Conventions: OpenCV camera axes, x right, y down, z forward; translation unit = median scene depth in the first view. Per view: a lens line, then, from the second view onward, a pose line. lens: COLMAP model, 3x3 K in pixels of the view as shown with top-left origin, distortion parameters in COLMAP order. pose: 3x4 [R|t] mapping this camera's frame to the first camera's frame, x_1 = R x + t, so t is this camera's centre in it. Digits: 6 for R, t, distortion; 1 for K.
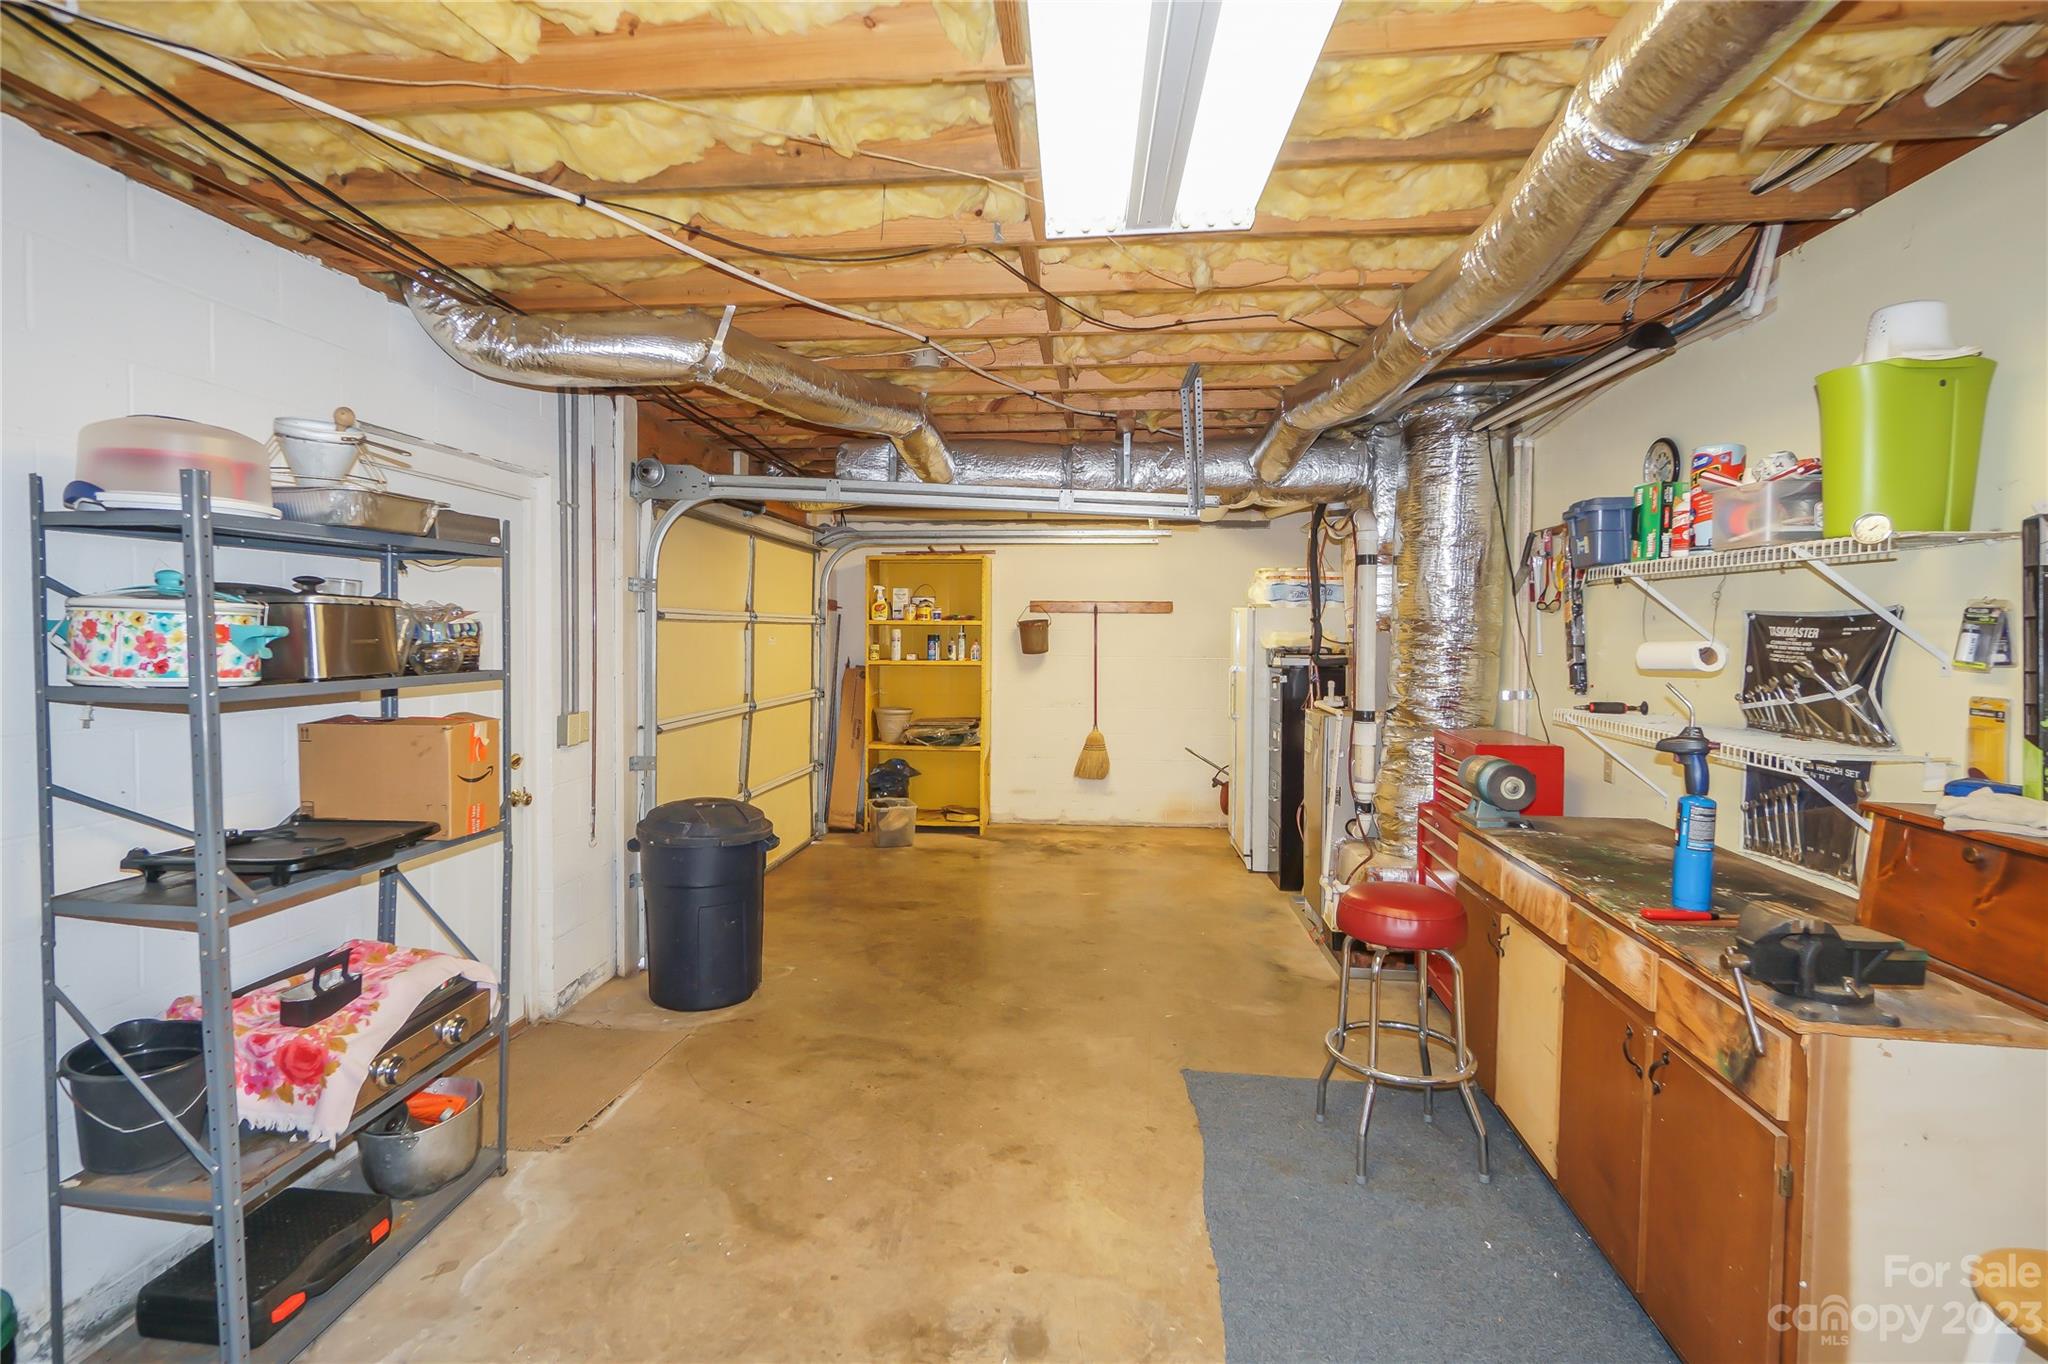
lens RADIAL K [[987.6, 0, 996.0], [0, 987.6, 677.4], [0, 0, 1]] dist [-0.004214, 0.000289]
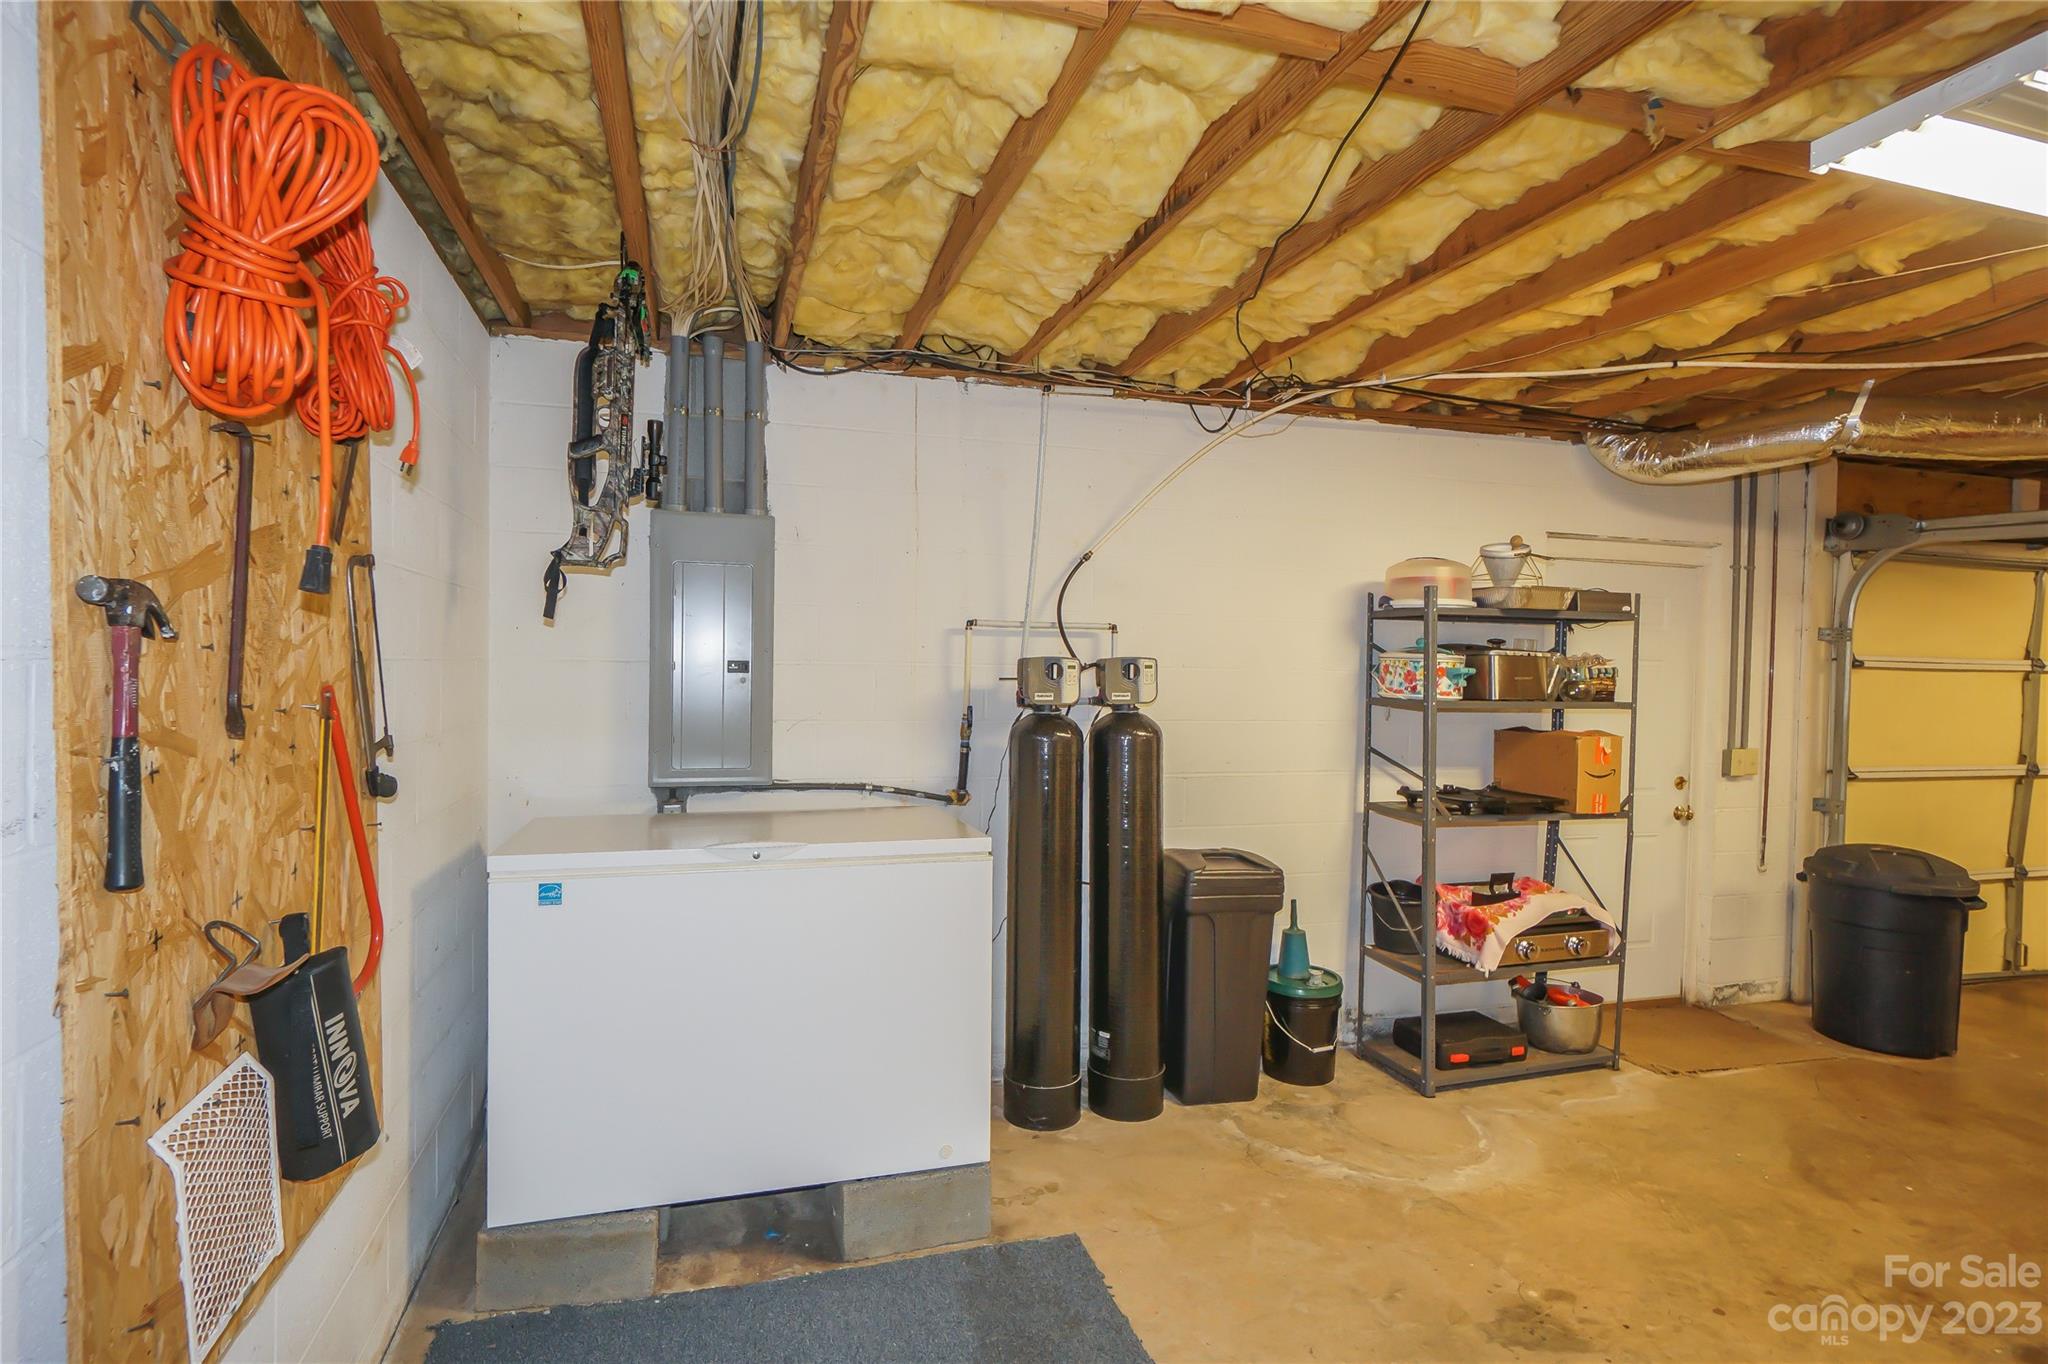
lens RADIAL K [[983.3, 0, 1004.9], [0, 983.3, 626.3], [0, 0, 1]] dist [0.000965, 0.000654]
pose [[0.383500, -0.038562, -0.922736, 0.461741], [-0.058647, 0.996095, -0.066002, 0.030929], [0.921677, 0.079428, 0.379741, -0.351618]]
